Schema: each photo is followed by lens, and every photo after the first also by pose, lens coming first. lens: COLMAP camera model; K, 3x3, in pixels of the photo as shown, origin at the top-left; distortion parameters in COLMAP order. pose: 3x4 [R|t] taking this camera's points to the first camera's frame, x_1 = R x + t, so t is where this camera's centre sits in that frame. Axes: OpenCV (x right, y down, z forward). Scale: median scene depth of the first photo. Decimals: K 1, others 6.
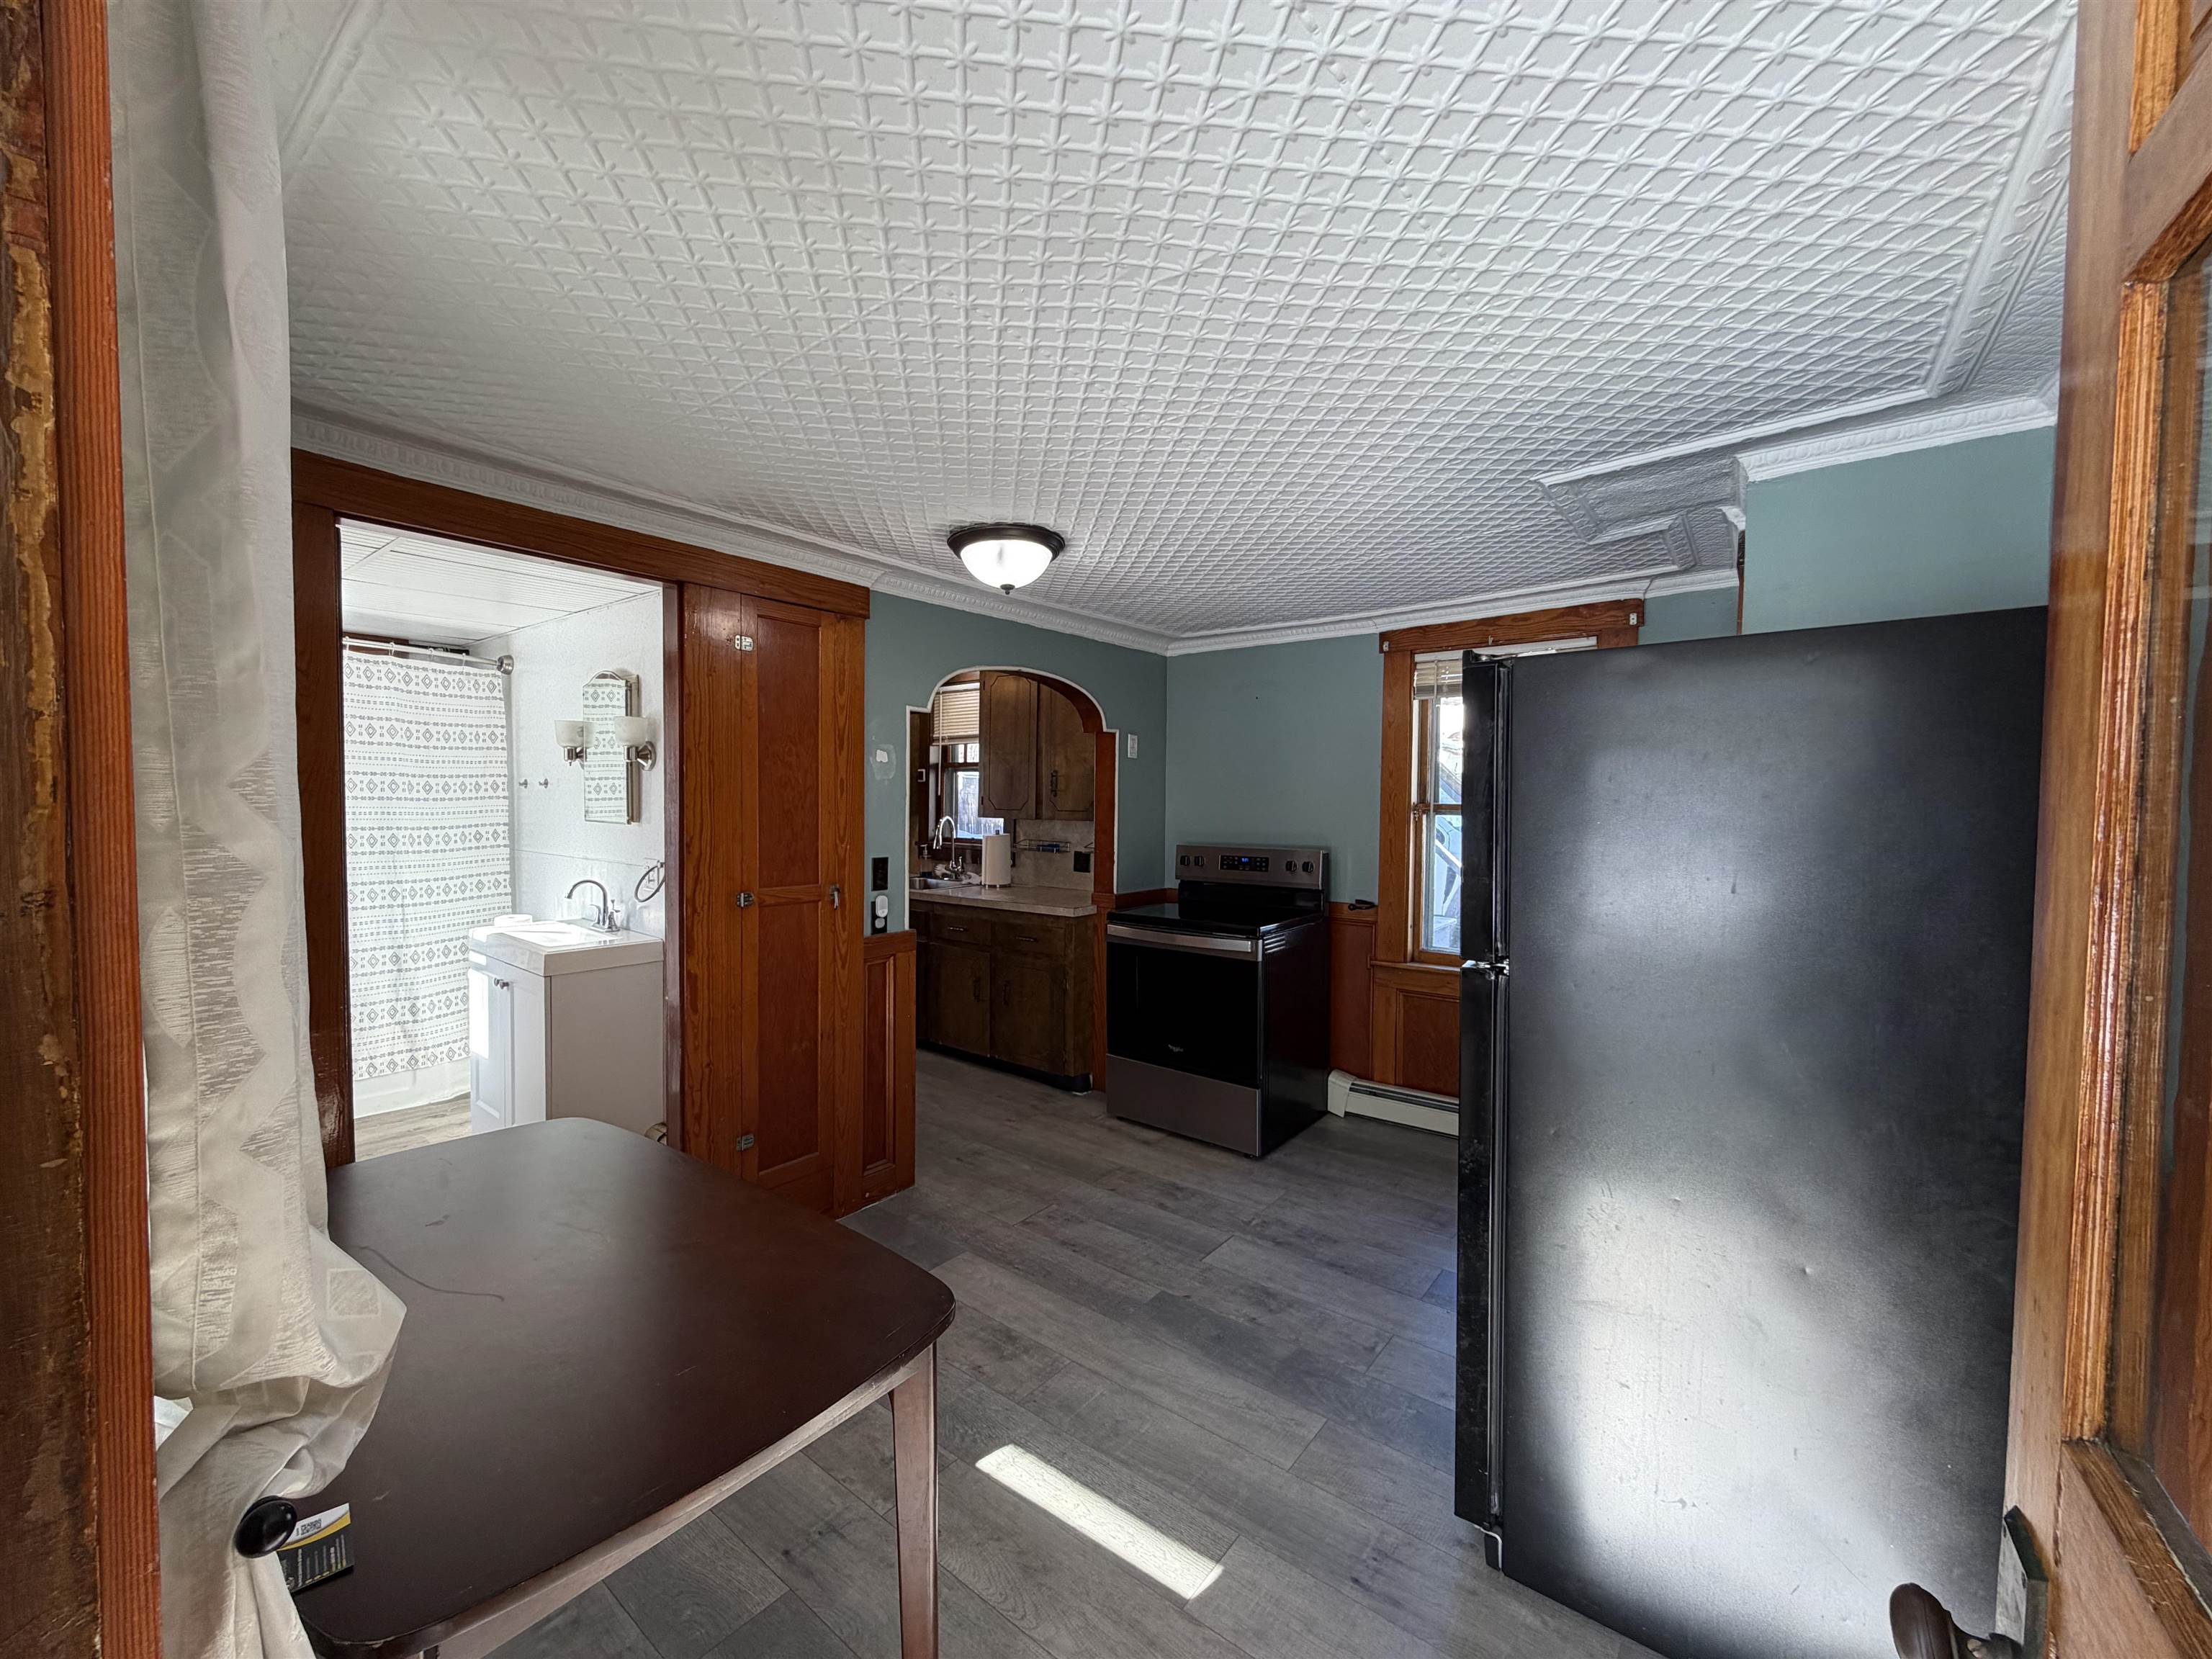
lens RADIAL K [[873.4, 0, 1098.1], [0, 873.4, 827.8], [0, 0, 1]] dist [0.000378, 0.000720]
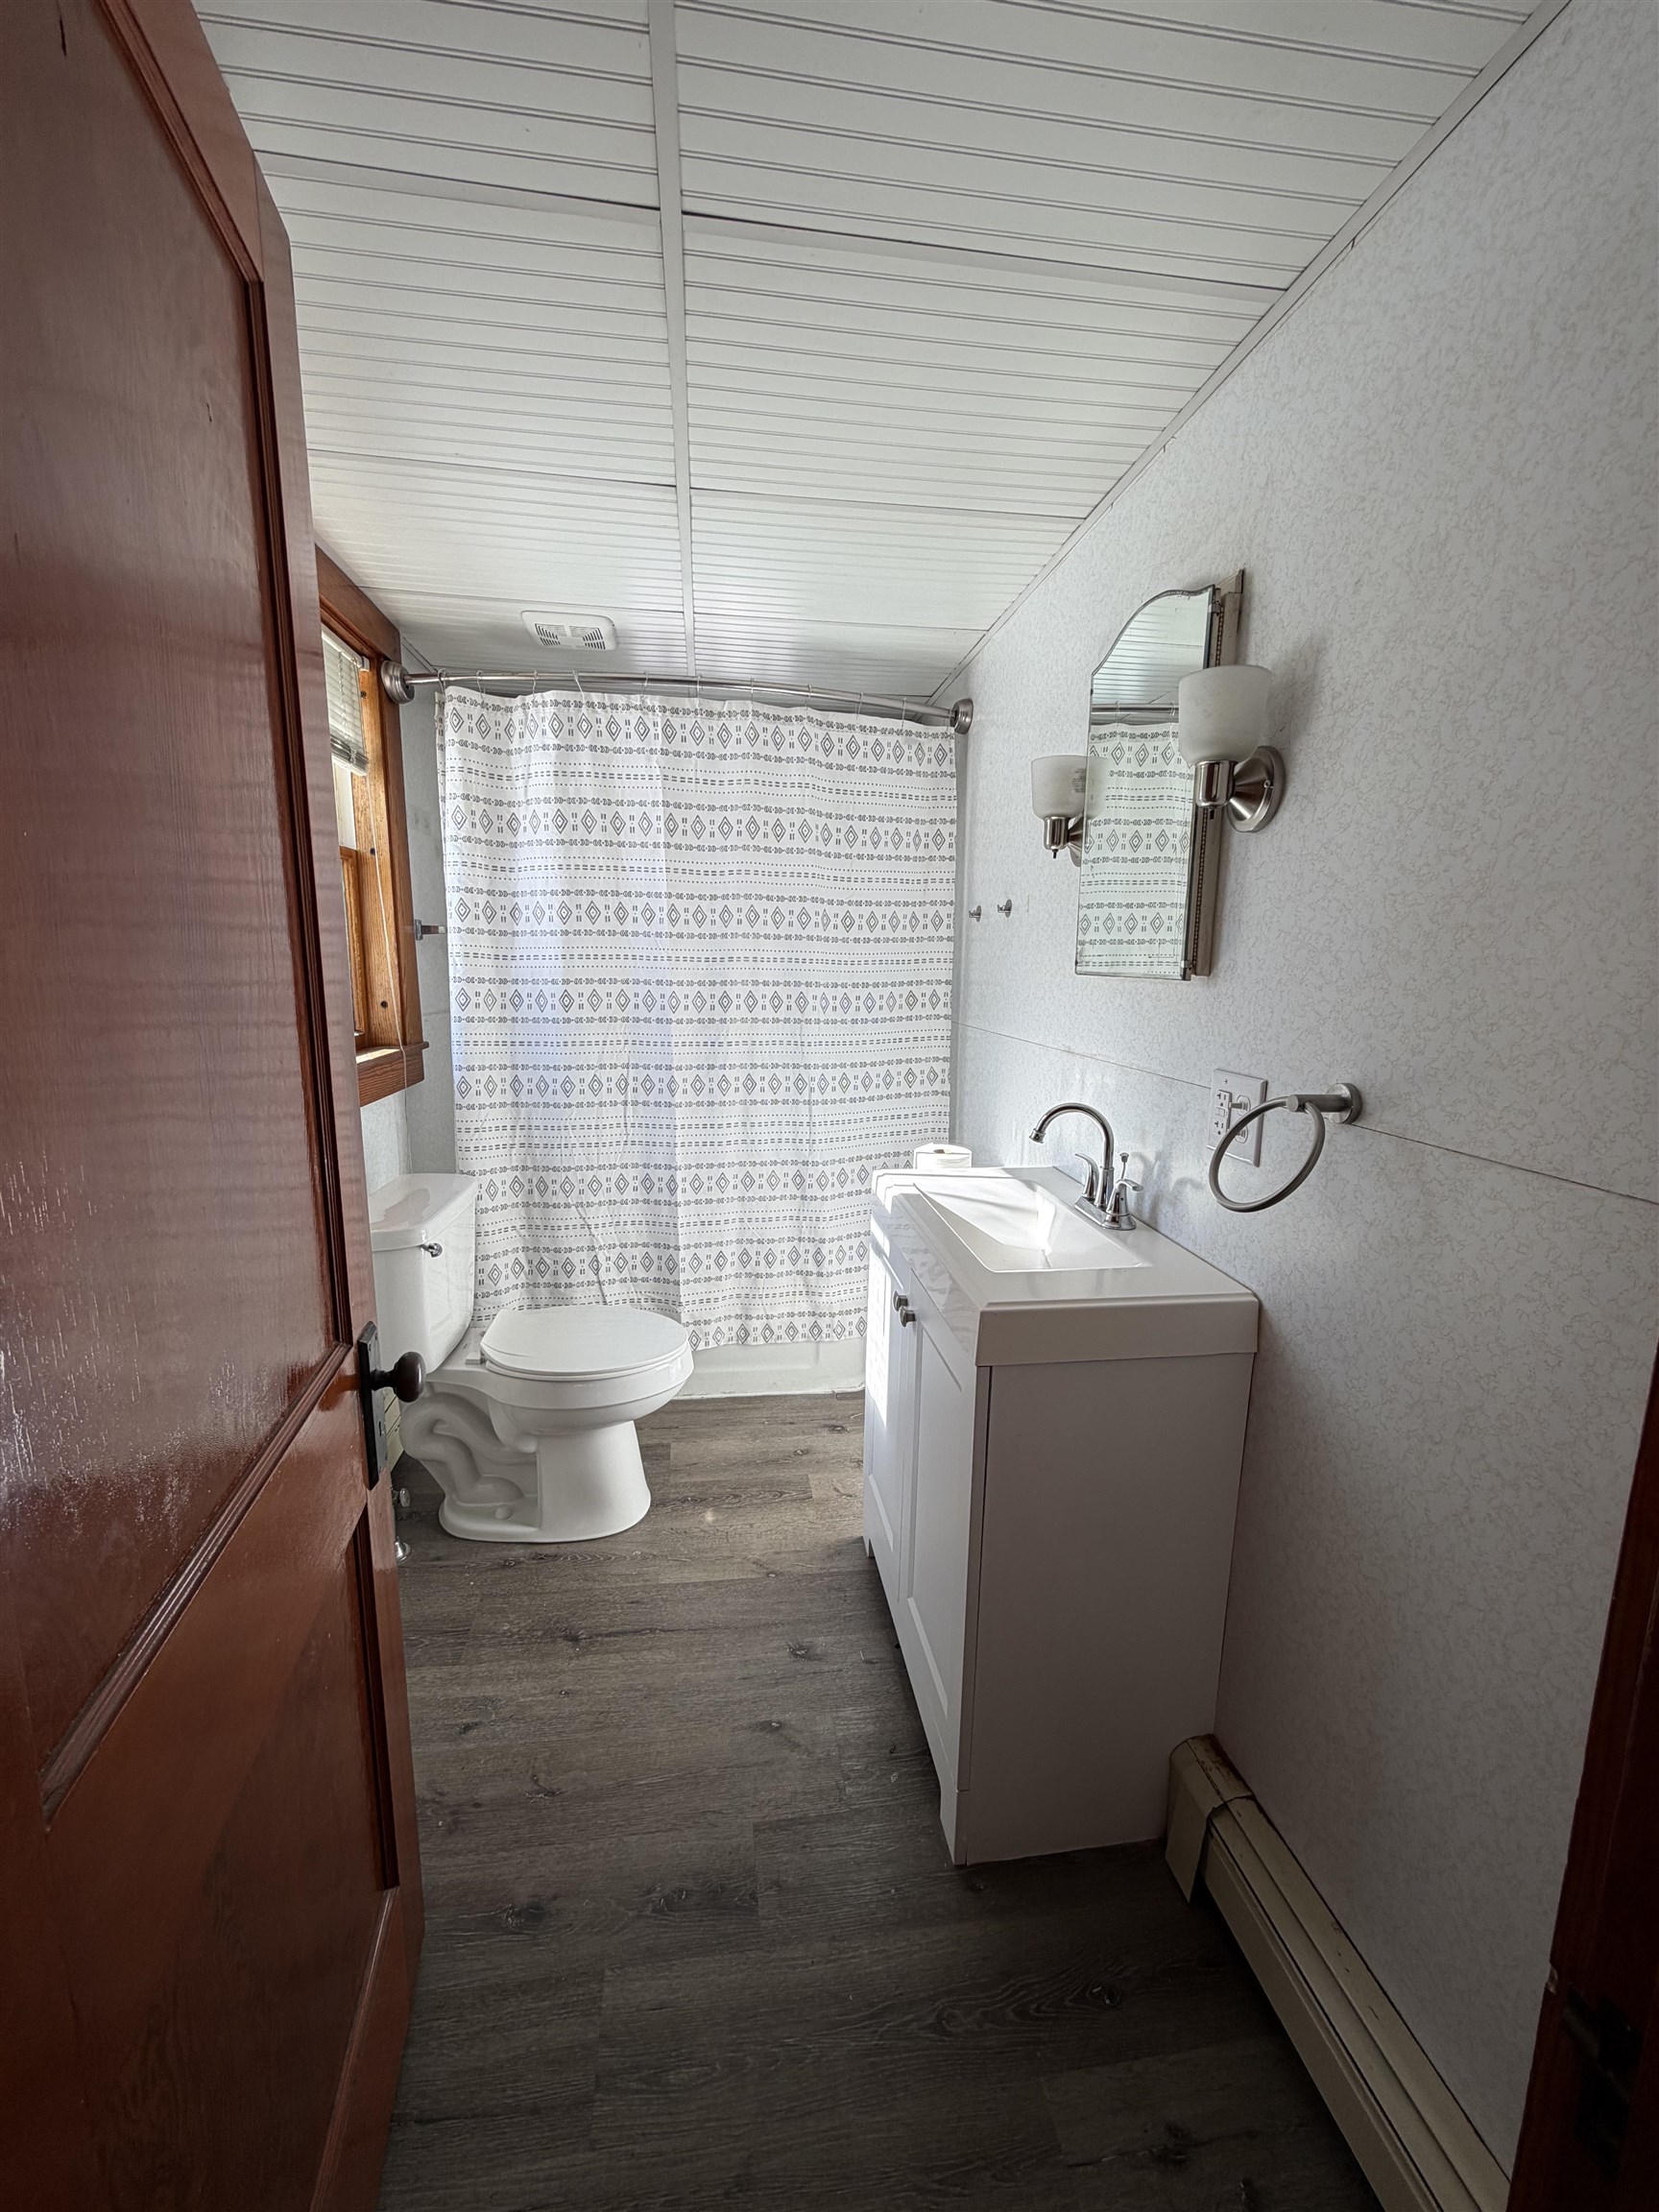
lens RADIAL K [[873.4, 0, 823.0], [0, 873.4, 1106.8], [0, 0, 1]] dist [0.000378, 0.000720]
pose [[0.720901, 0.113571, -0.683669, -0.333116], [-0.030273, 0.990700, 0.132653, 0.004523], [0.692376, -0.074933, 0.717635, 0.526683]]
